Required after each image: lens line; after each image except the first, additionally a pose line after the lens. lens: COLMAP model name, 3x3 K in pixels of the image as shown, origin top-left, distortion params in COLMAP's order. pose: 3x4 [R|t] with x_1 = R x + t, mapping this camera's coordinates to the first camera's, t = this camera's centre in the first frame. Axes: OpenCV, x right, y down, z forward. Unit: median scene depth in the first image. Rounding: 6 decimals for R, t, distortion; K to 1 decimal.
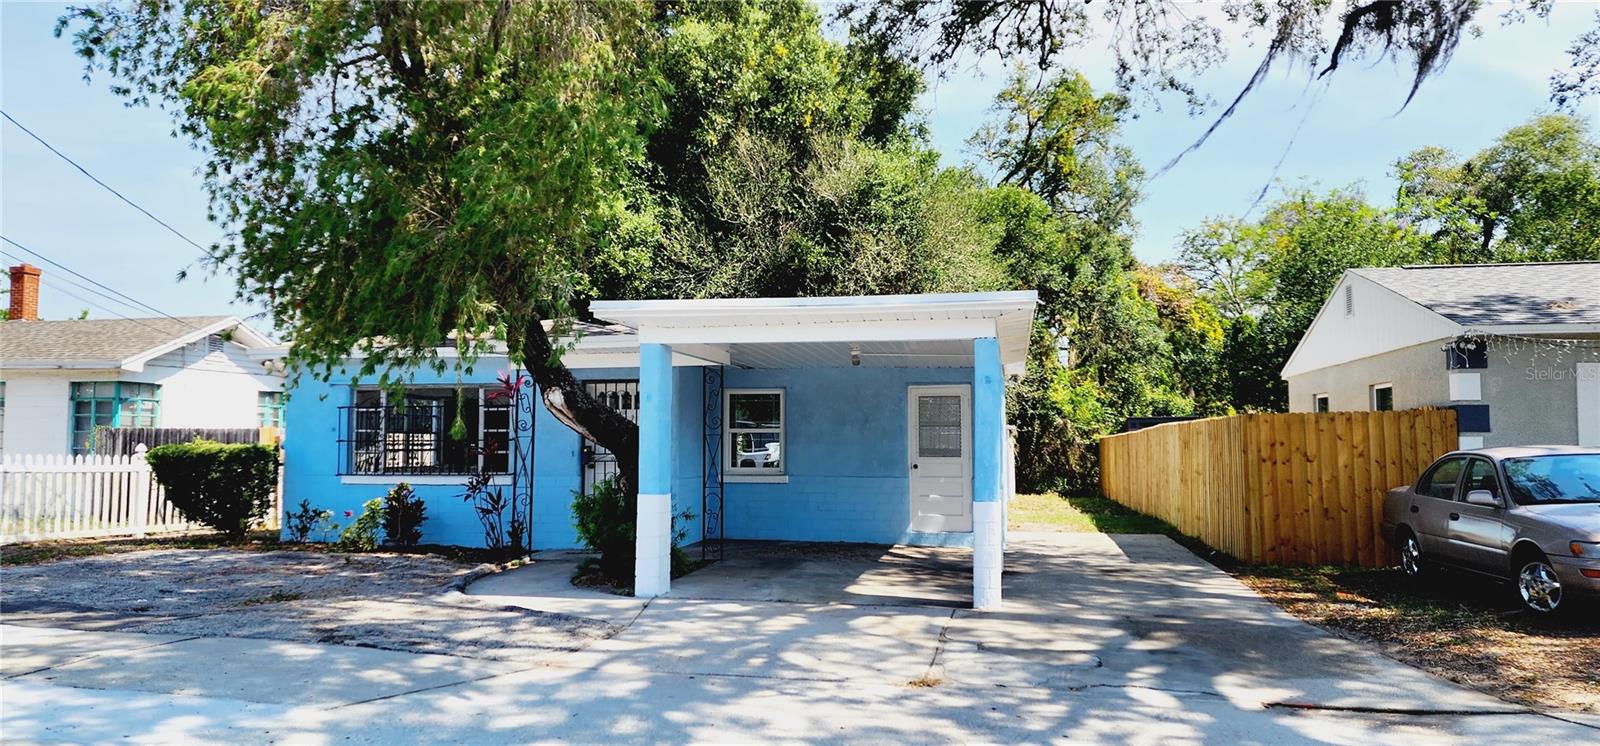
lens RADIAL K [[1062.8, 0, 828.9], [0, 1062.8, 369.8], [0, 0, 1]] dist [0.116596, -0.105747]
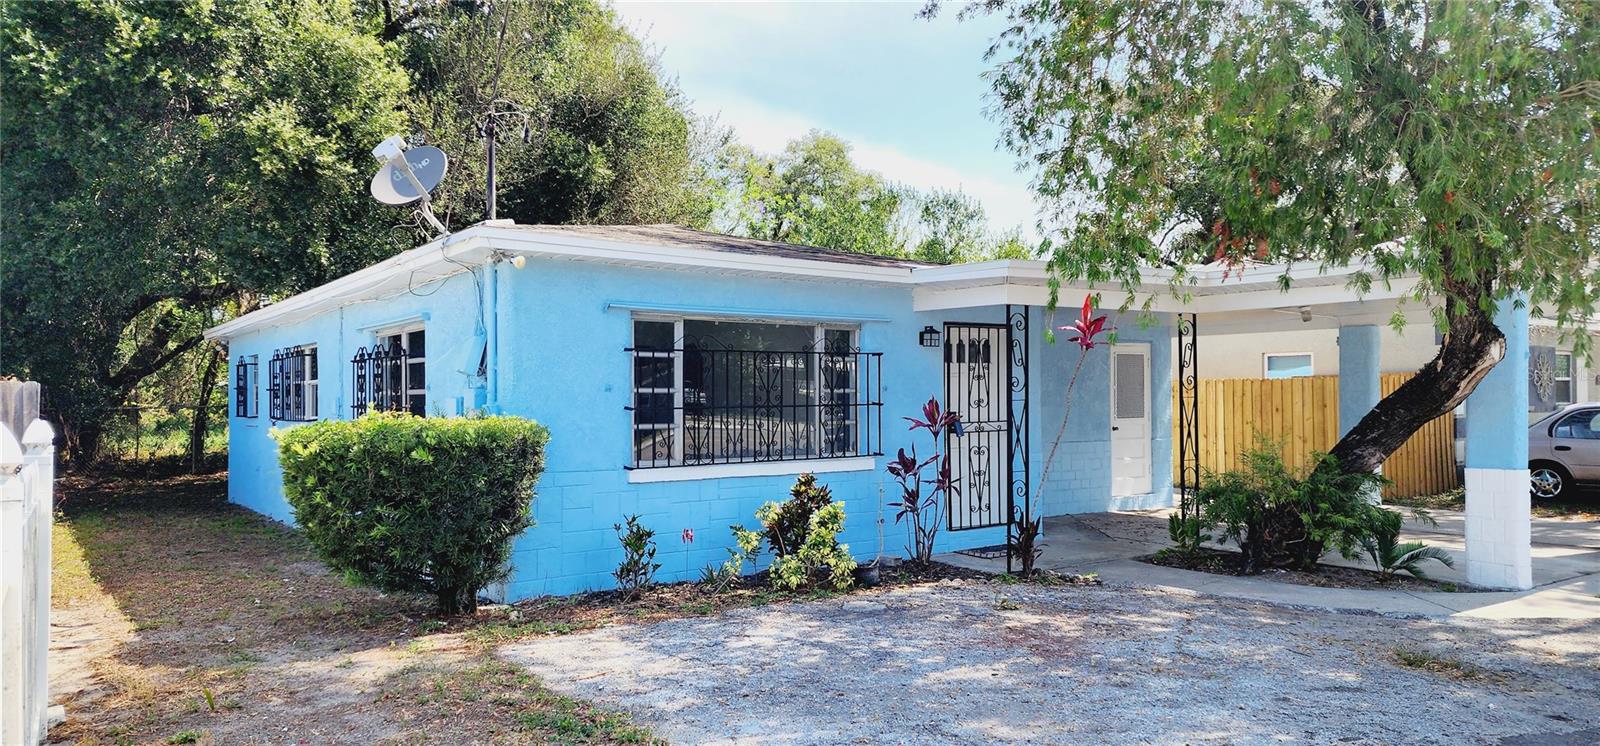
lens RADIAL K [[1062.8, 0, 828.9], [0, 1062.8, 369.8], [0, 0, 1]] dist [0.116596, -0.105747]
pose [[0.670664, 0.013914, 0.741631, -0.896147], [-0.040827, 0.999001, 0.018178, 0.034705], [-0.740637, -0.042470, 0.670562, 0.618242]]
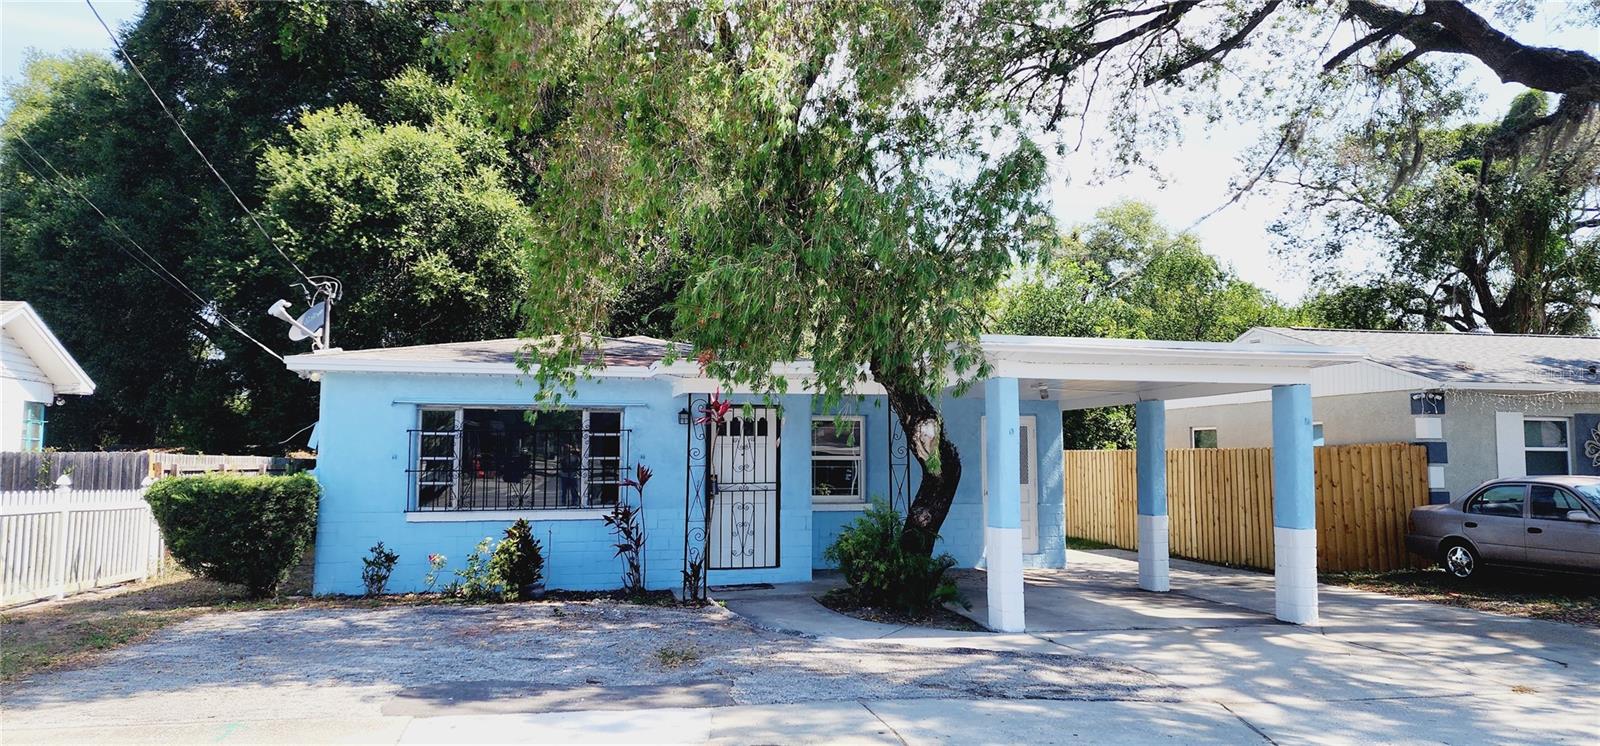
lens RADIAL K [[1062.8, 0, 828.9], [0, 1062.8, 369.8], [0, 0, 1]] dist [0.116596, -0.105747]
pose [[0.907063, 0.036368, 0.419421, -0.572288], [-0.027987, 0.999267, -0.026121, 0.000113], [-0.420064, 0.011955, 0.907416, 0.114503]]
